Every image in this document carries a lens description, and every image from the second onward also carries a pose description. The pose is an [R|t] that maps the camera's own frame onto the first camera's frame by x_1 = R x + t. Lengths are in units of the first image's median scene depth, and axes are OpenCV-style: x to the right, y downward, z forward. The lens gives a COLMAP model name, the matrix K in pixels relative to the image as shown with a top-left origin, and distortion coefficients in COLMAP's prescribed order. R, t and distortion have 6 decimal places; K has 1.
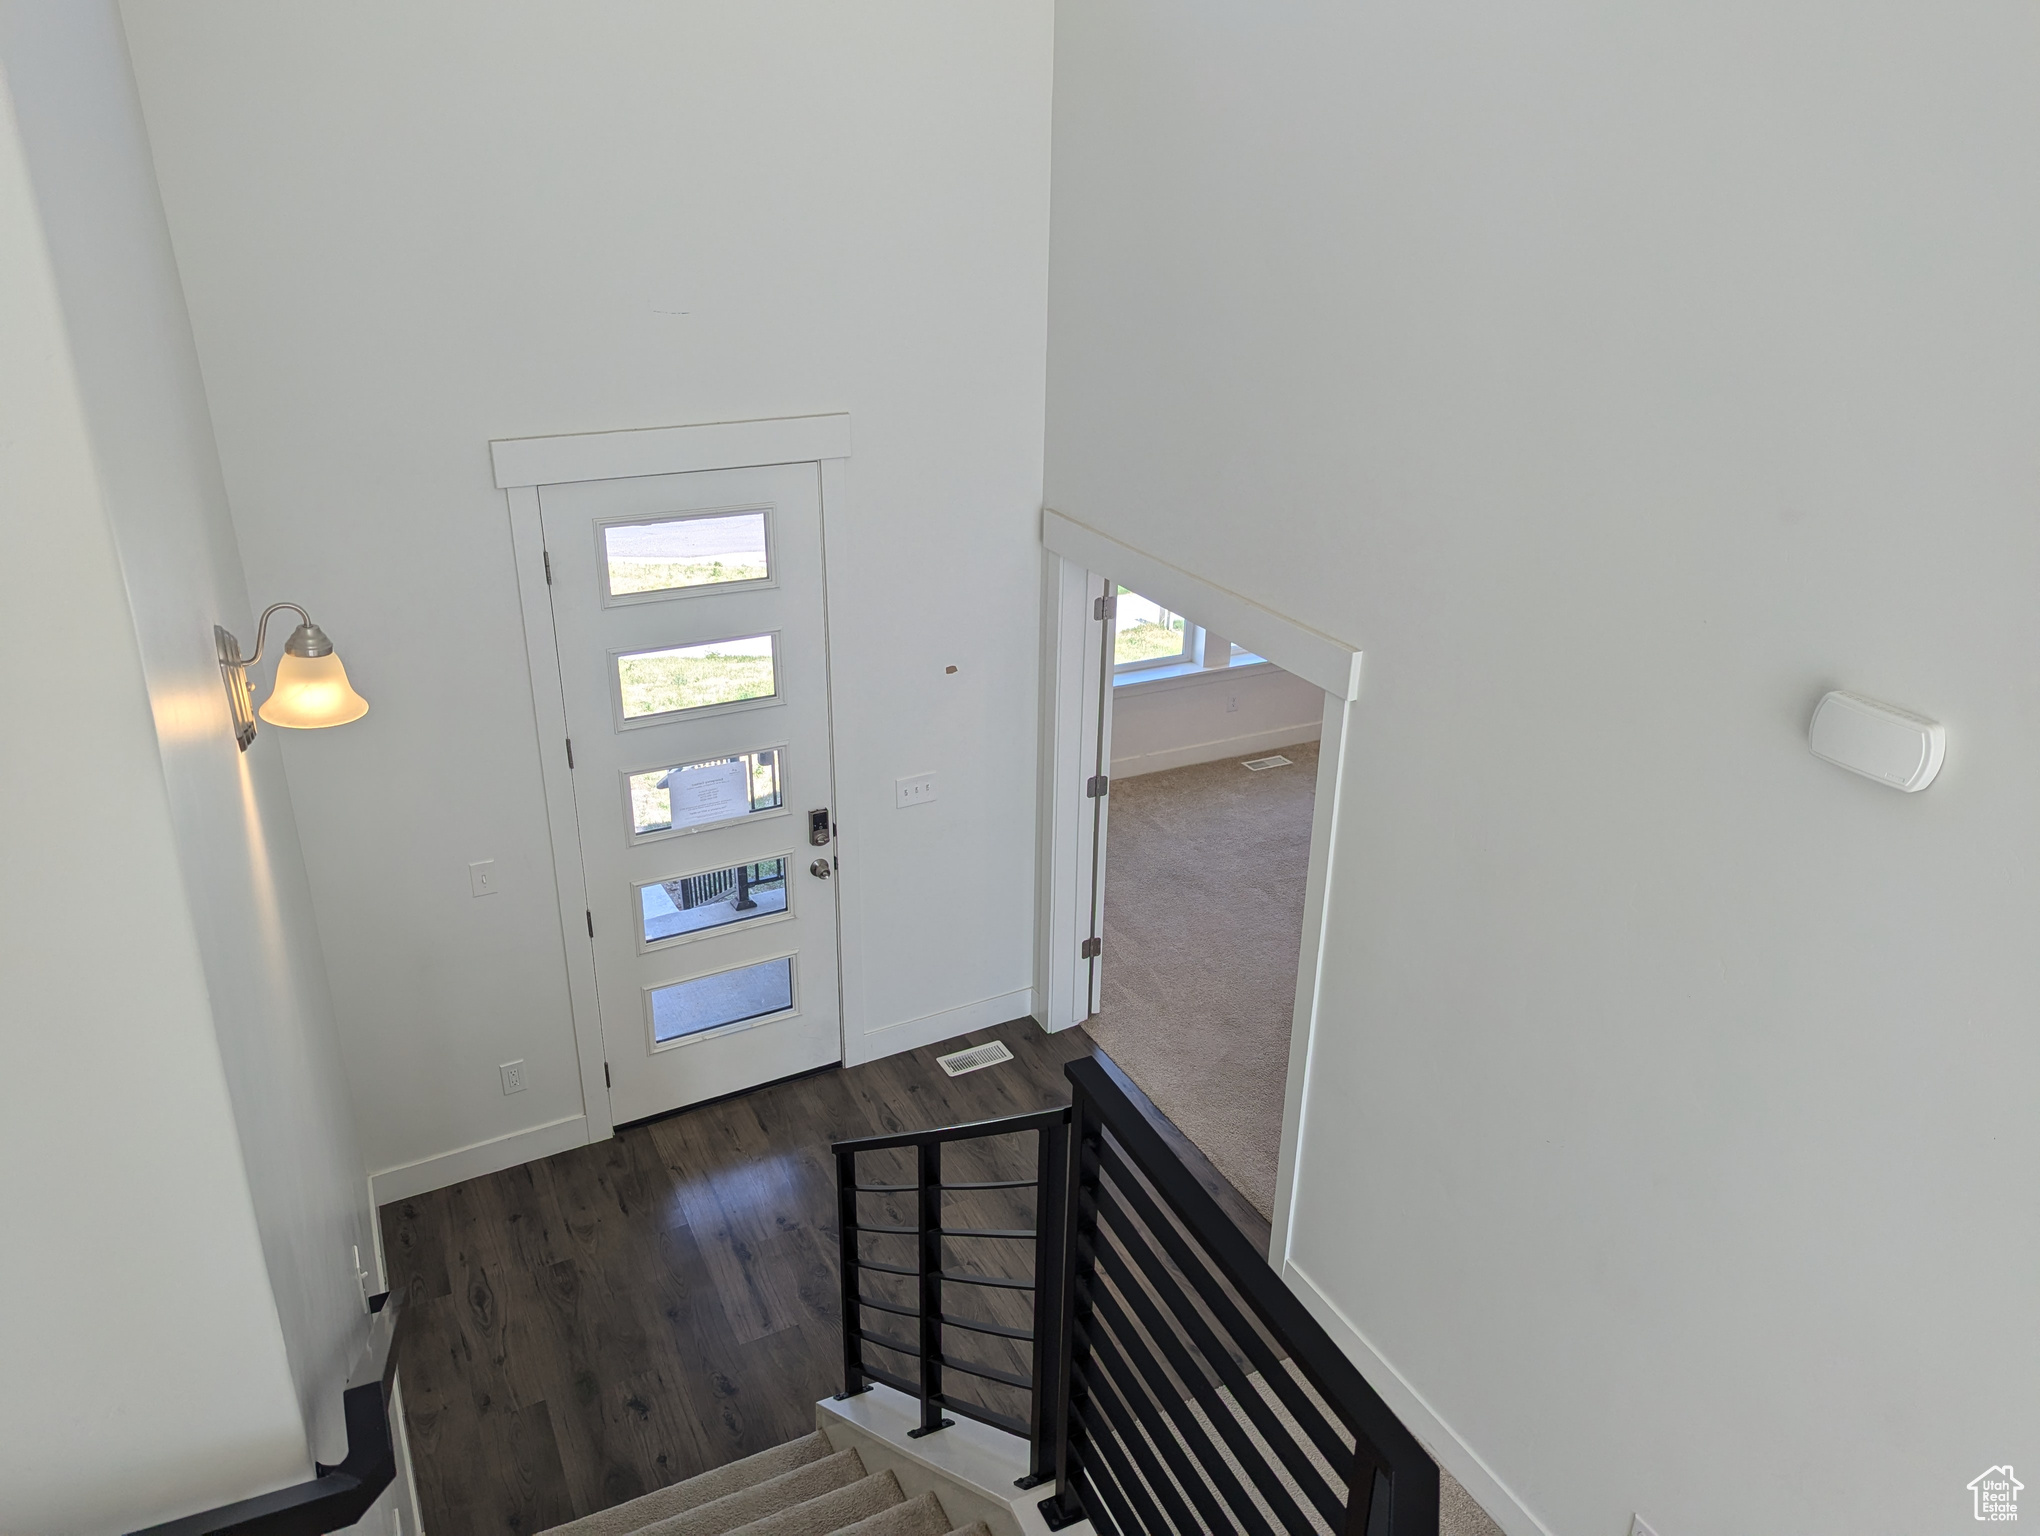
lens RADIAL K [[1442.3, 0, 1022.3], [0, 1442.3, 766.6], [0, 0, 1]] dist [0.056359, -0.047606]
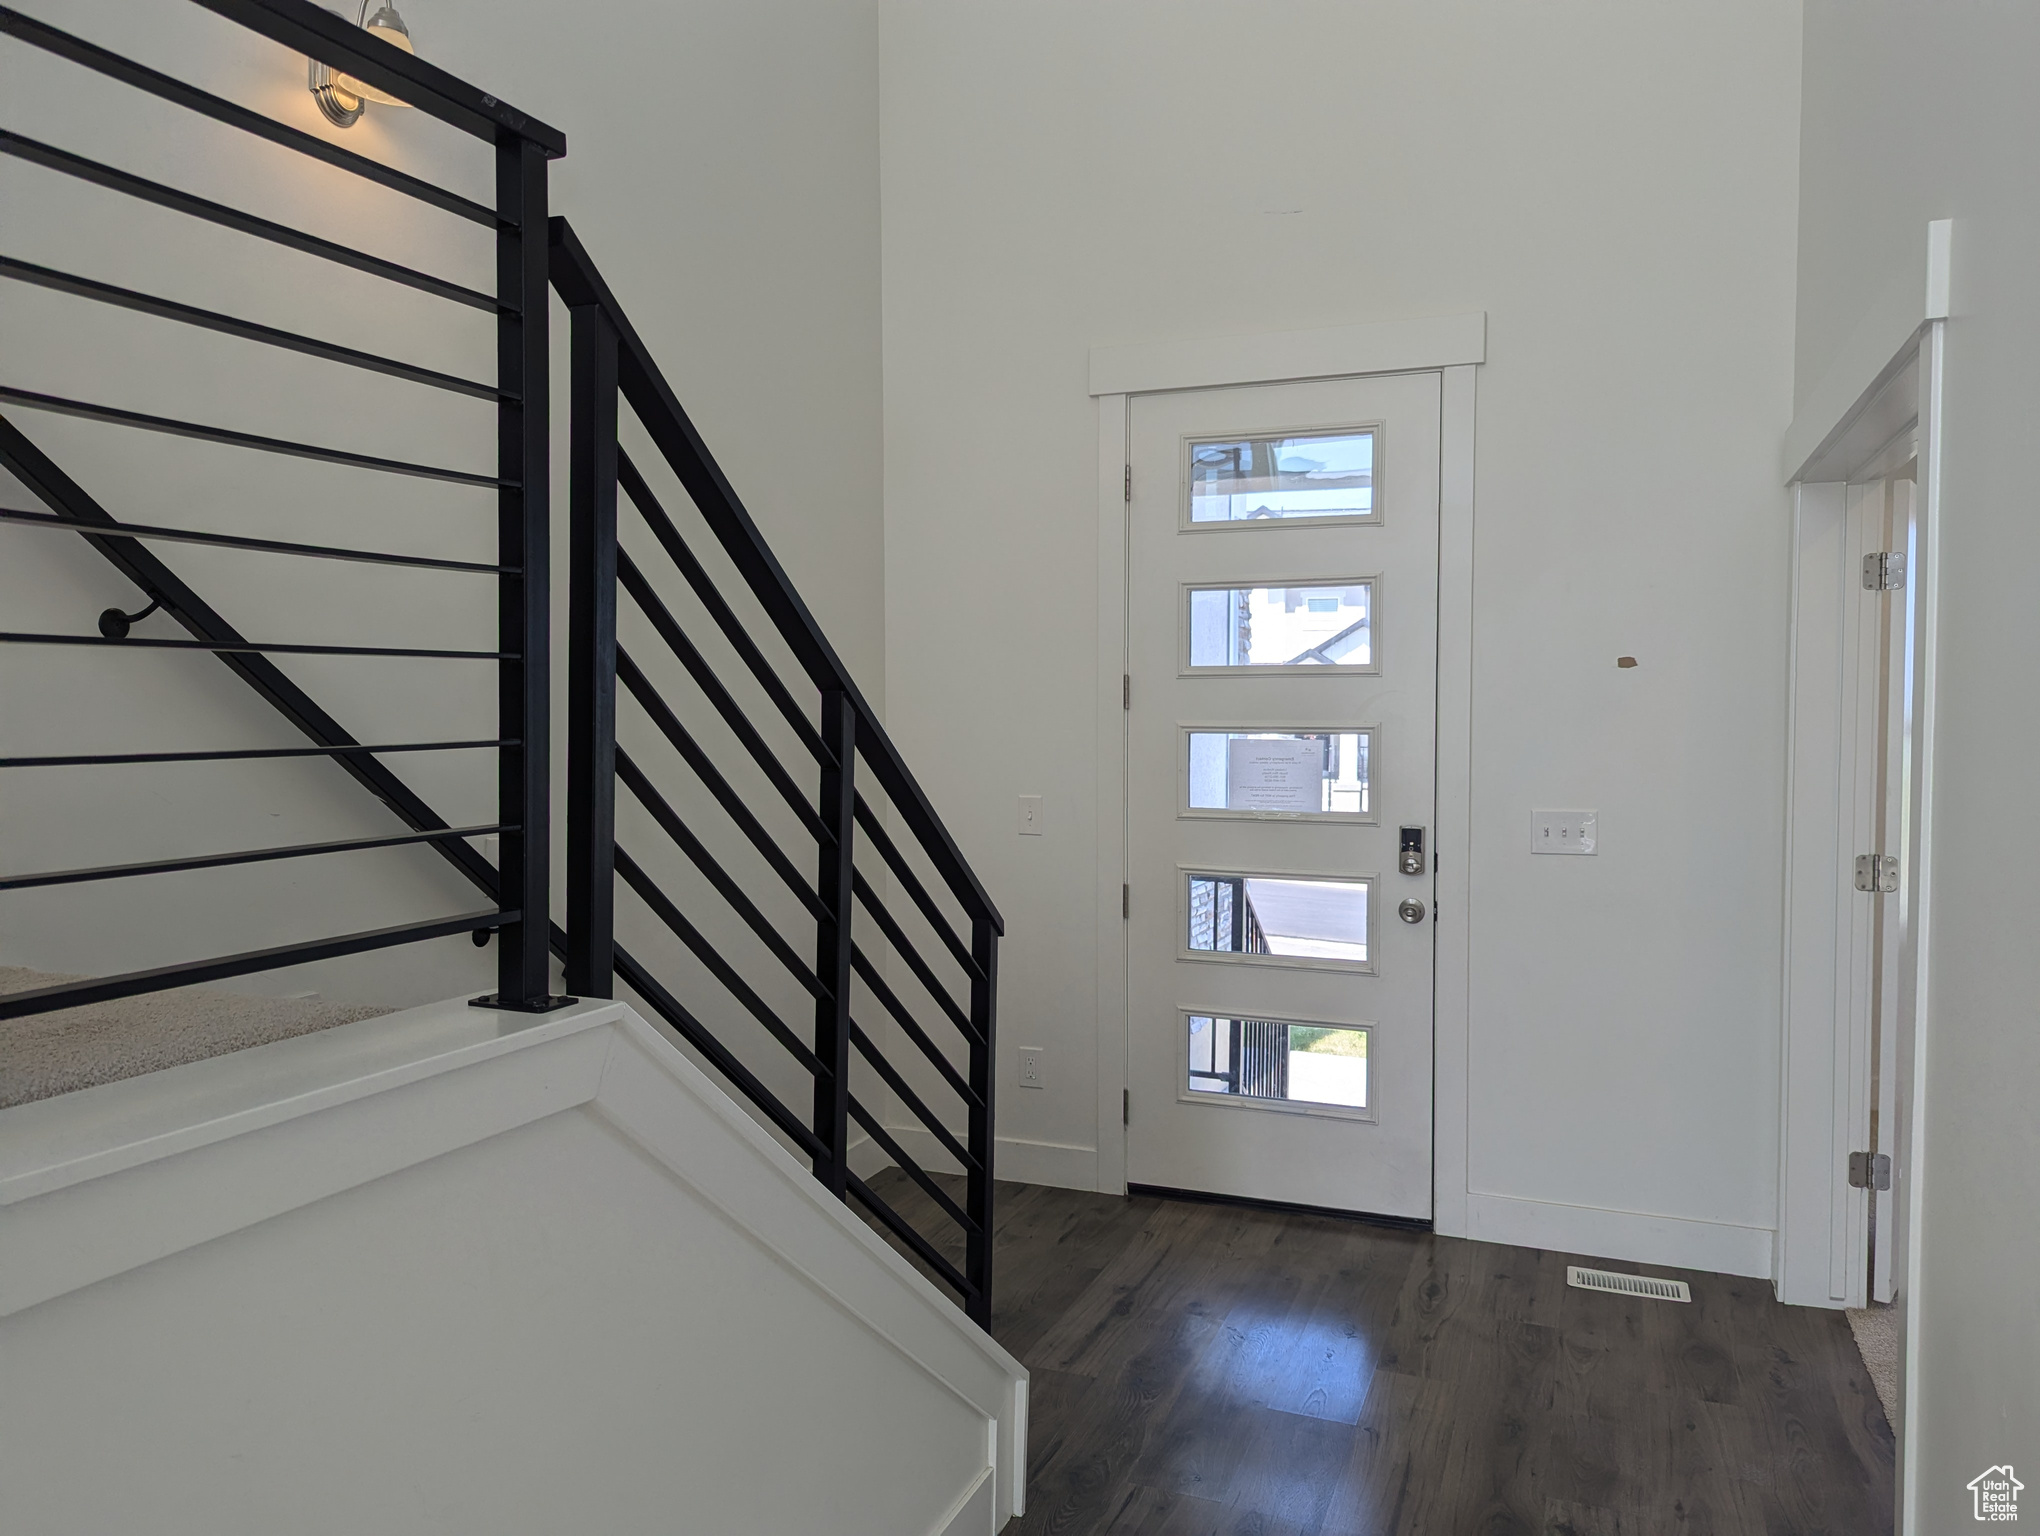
lens RADIAL K [[1442.3, 0, 1023.0], [0, 1442.3, 761.9], [0, 0, 1]] dist [0.056359, -0.047606]
pose [[0.661519, 0.017302, -0.749729, 0.301389], [-0.294835, 0.925230, -0.238794, 0.244771], [0.689540, 0.379013, 0.617158, 0.362008]]
